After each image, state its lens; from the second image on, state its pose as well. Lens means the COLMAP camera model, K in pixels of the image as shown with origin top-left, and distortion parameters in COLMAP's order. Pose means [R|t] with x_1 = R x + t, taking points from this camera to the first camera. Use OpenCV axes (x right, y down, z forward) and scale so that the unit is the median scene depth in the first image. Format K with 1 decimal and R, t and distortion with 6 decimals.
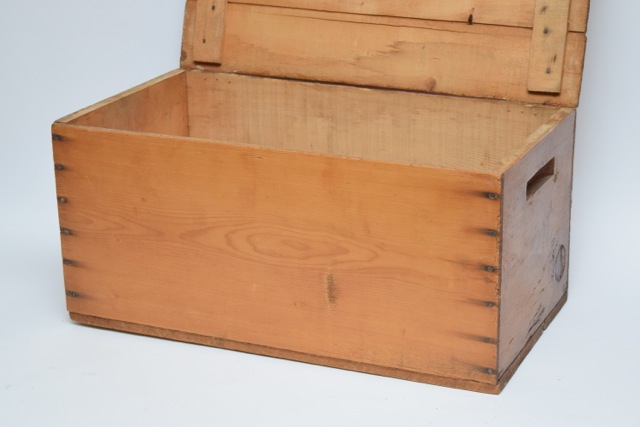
lens RADIAL K [[1414.0, 0, 322.0], [0, 1414.0, 215.1], [0, 0, 1]] dist [0.070064, 0.000000]
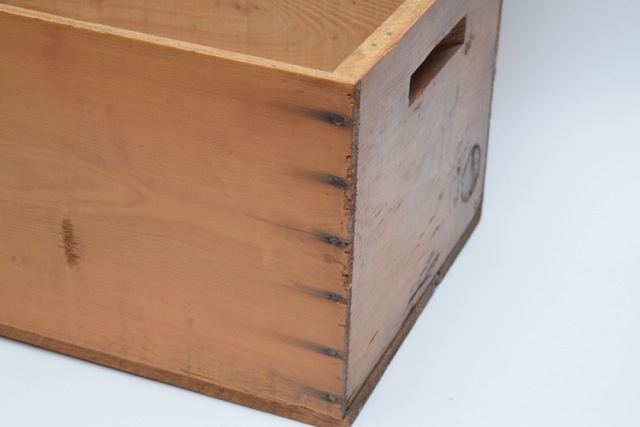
lens RADIAL K [[1438.4, 0, 319.6], [0, 1438.4, 215.5], [0, 0, 1]] dist [0.090611, 0.000000]
pose [[0.998999, 0.024470, 0.037436, 0.080437], [-0.032028, 0.975658, 0.216946, -0.083857], [-0.031216, -0.217928, 0.975466, 0.391055]]
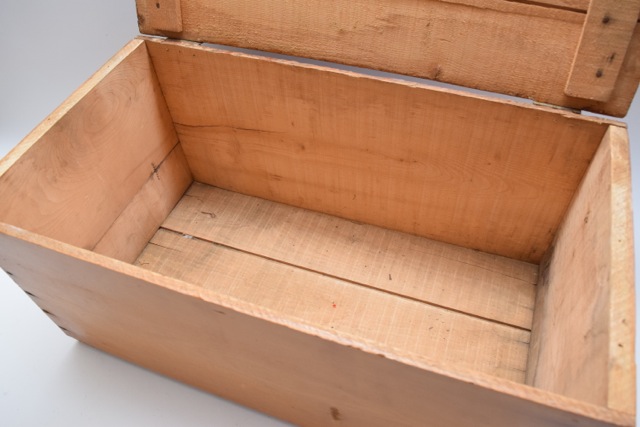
lens RADIAL K [[498.1, 0, 318.0], [0, 498.1, 209.9], [0, 0, 1]] dist [-0.093414, 0.013122]
pose [[0.997456, -0.069549, 0.015631, 0.000314], [0.051993, 0.859827, 0.507931, -0.179040], [-0.048766, -0.505827, 0.861256, 0.756544]]
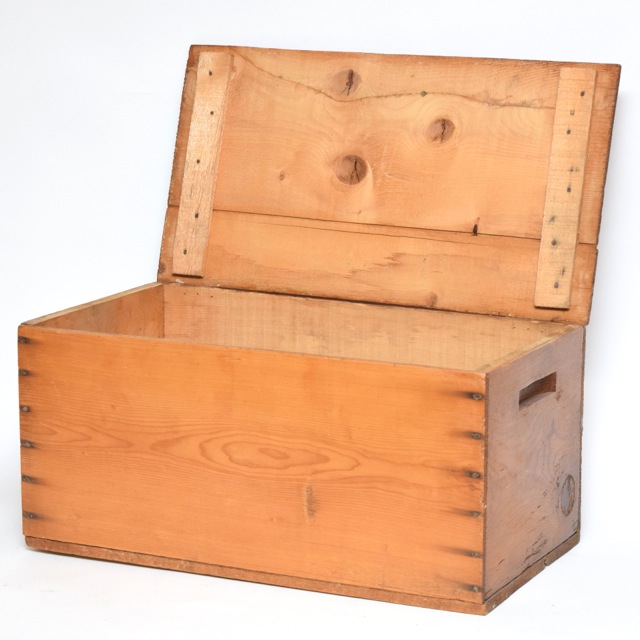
lens RADIAL K [[2248.3, 0, 318.0], [0, 2248.3, 319.9], [0, 0, 1]] dist [0.060499, 0.000000]
pose [[0.999360, 0.024325, -0.026232, 0.044164], [-0.027780, 0.989677, -0.140600, 0.131834], [0.022541, 0.141239, 0.989719, -0.451512]]
